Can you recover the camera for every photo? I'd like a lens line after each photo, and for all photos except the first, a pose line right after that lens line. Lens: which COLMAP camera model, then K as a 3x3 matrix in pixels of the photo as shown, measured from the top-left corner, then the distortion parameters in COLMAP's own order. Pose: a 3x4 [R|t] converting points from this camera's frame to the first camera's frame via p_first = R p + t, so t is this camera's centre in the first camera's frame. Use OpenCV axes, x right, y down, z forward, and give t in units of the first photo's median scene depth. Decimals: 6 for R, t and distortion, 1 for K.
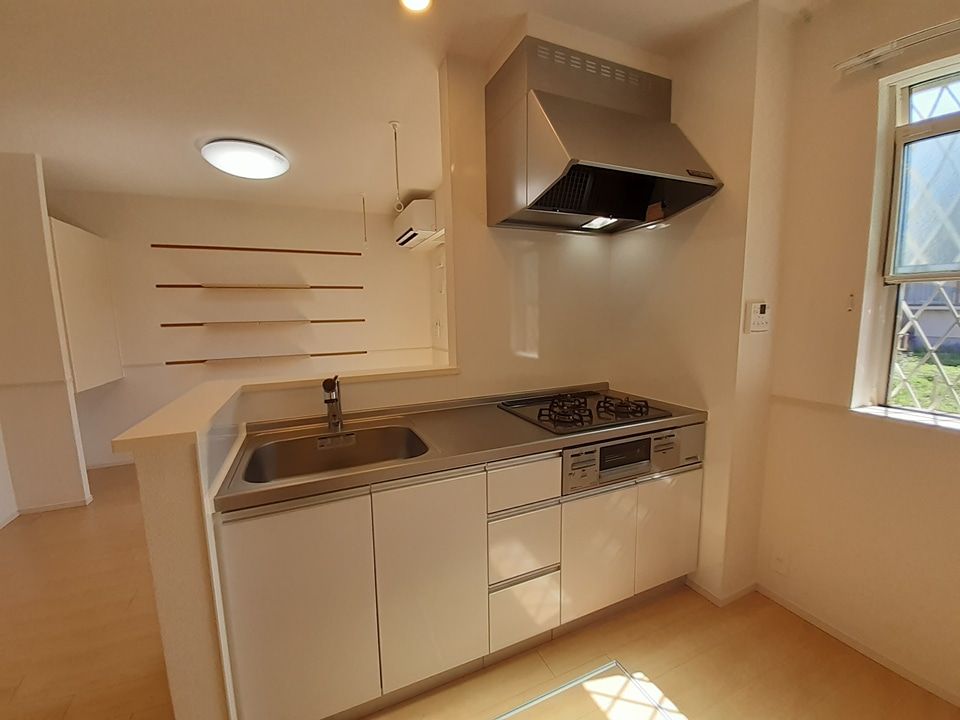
lens RADIAL K [[384.2, 0, 473.6], [0, 384.2, 359.0], [0, 0, 1]] dist [-0.001853, -0.000535]
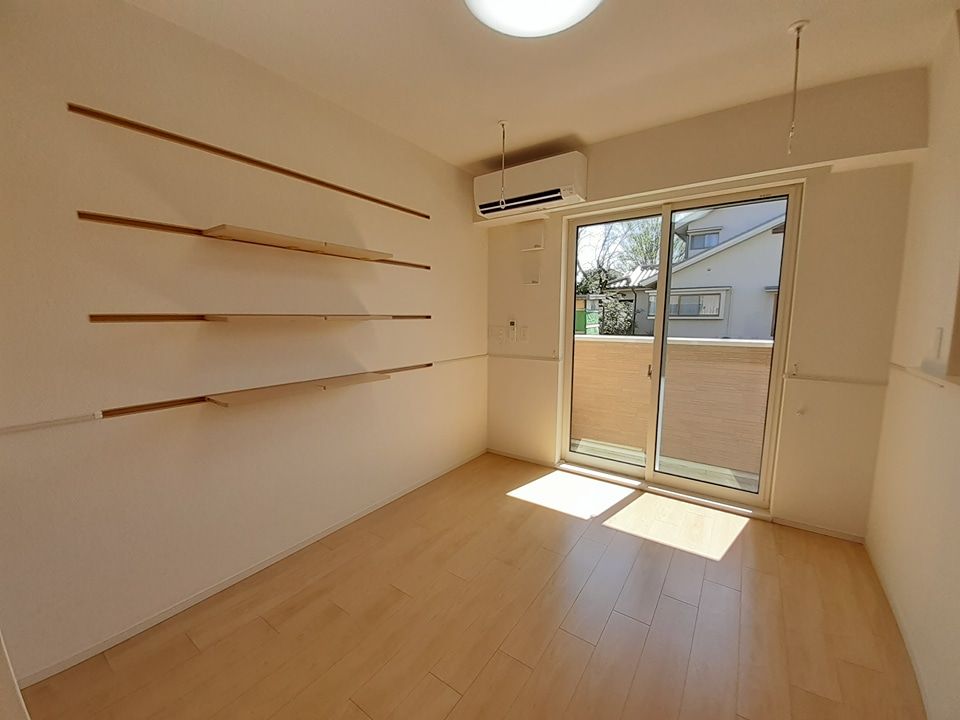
lens RADIAL K [[384.2, 0, 477.0], [0, 384.2, 363.1], [0, 0, 1]] dist [-0.001853, -0.000535]
pose [[0.846722, -0.045742, 0.530065, -0.661234], [0.049905, 0.998733, 0.006467, -0.023356], [-0.529690, 0.020978, 0.847932, 0.444926]]
